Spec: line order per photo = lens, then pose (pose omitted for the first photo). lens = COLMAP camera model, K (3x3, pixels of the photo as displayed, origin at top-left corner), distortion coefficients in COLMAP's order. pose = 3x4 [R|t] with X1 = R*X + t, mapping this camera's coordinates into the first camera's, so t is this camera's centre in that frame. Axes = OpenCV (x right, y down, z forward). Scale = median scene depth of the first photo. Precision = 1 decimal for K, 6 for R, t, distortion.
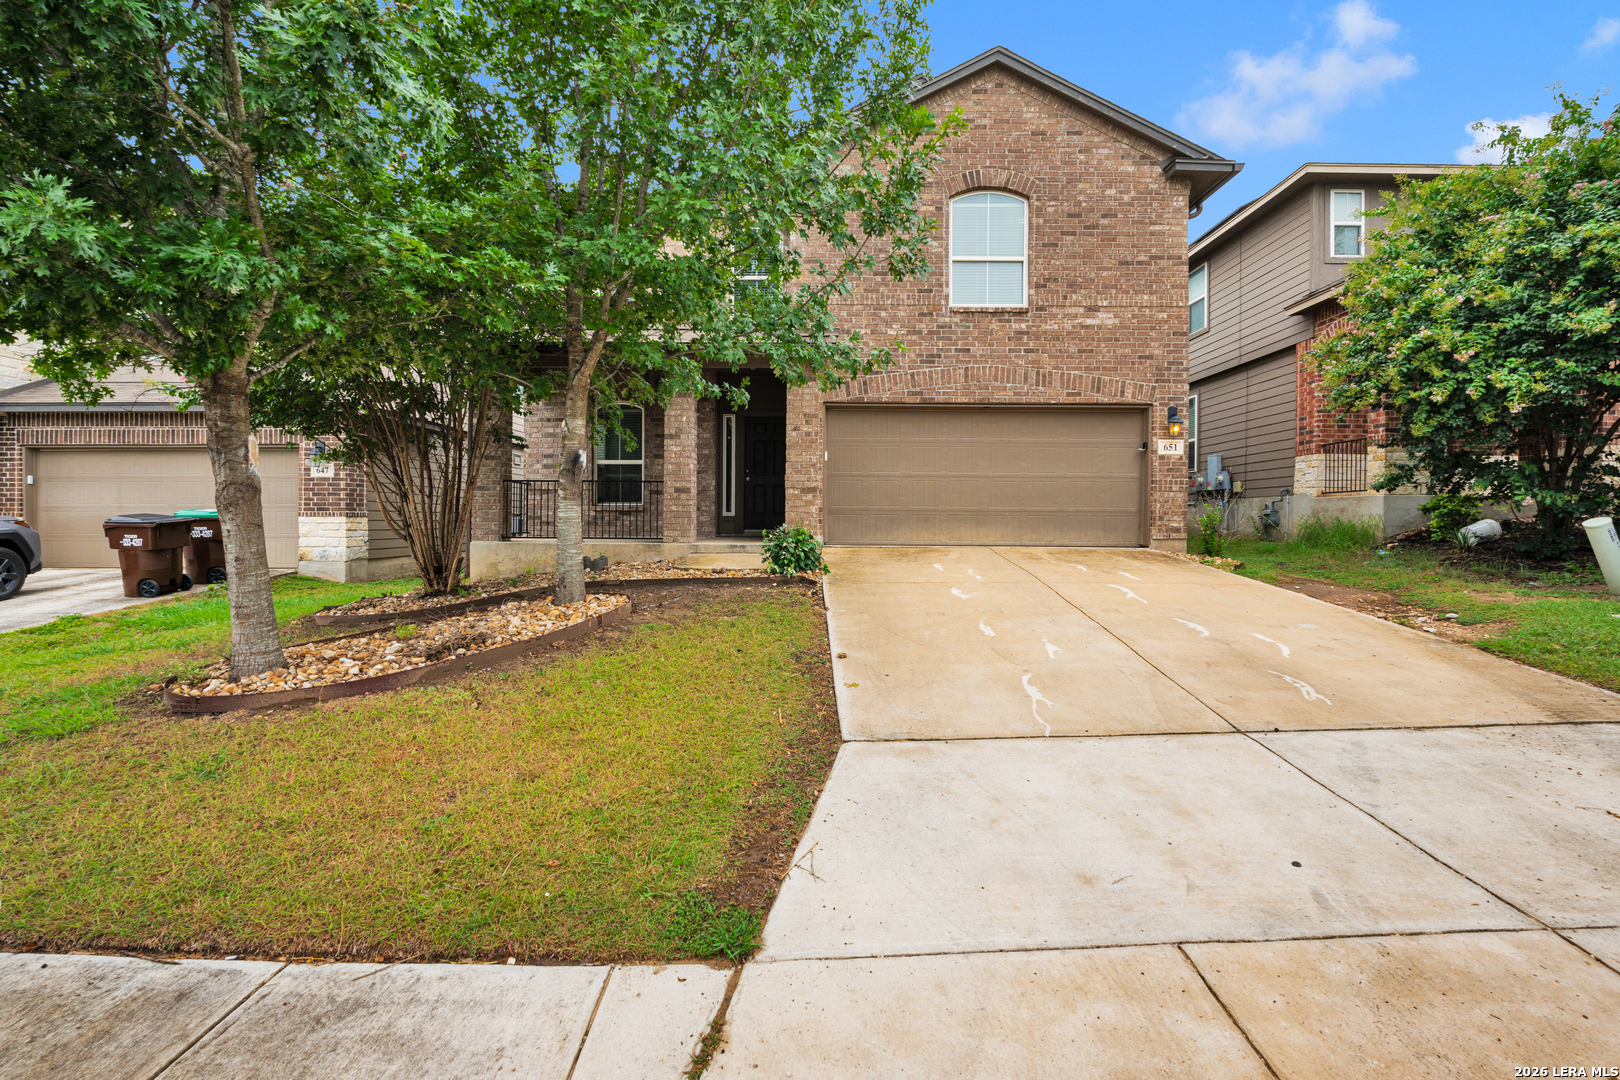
lens RADIAL K [[735.0, 0, 810.2], [0, 735.0, 528.6], [0, 0, 1]] dist [-0.008403, 0.000376]
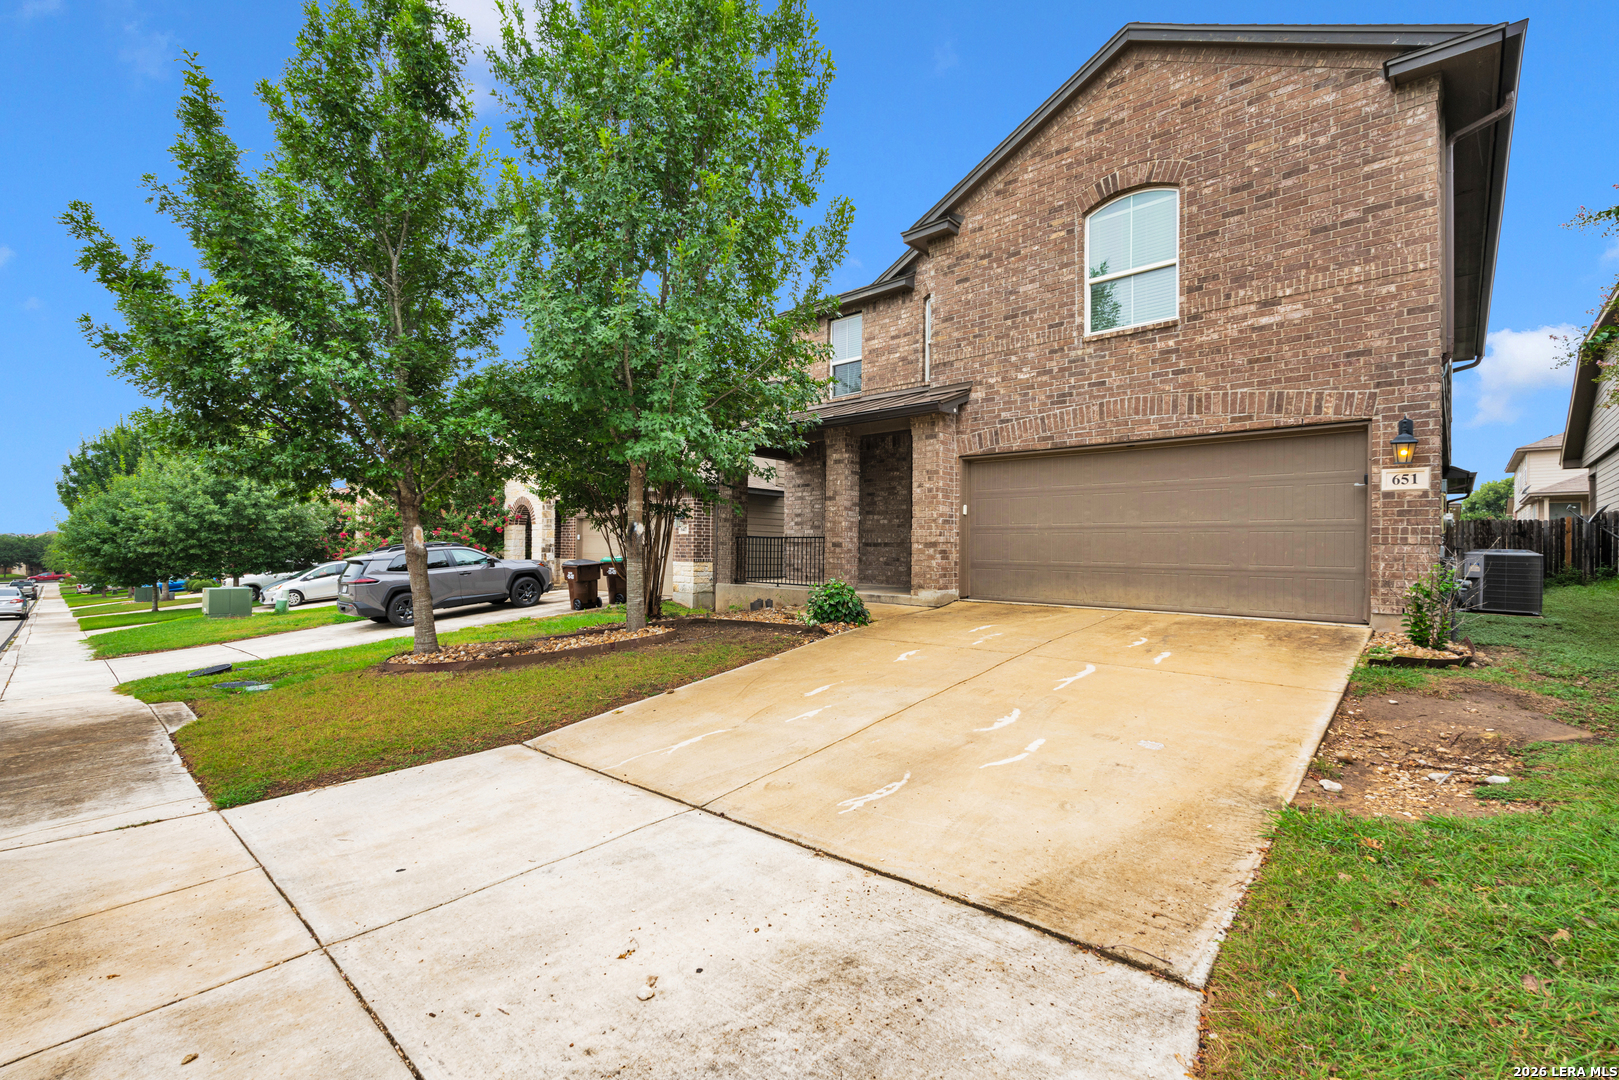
lens RADIAL K [[716.1, 0, 806.7], [0, 716.1, 551.6], [0, 0, 1]] dist [-0.002590, -0.000777]
pose [[0.735237, 0.005129, -0.677791, 0.534298], [-0.018186, 0.999761, -0.012161, -0.026376], [0.677566, 0.021267, 0.735154, 0.142681]]
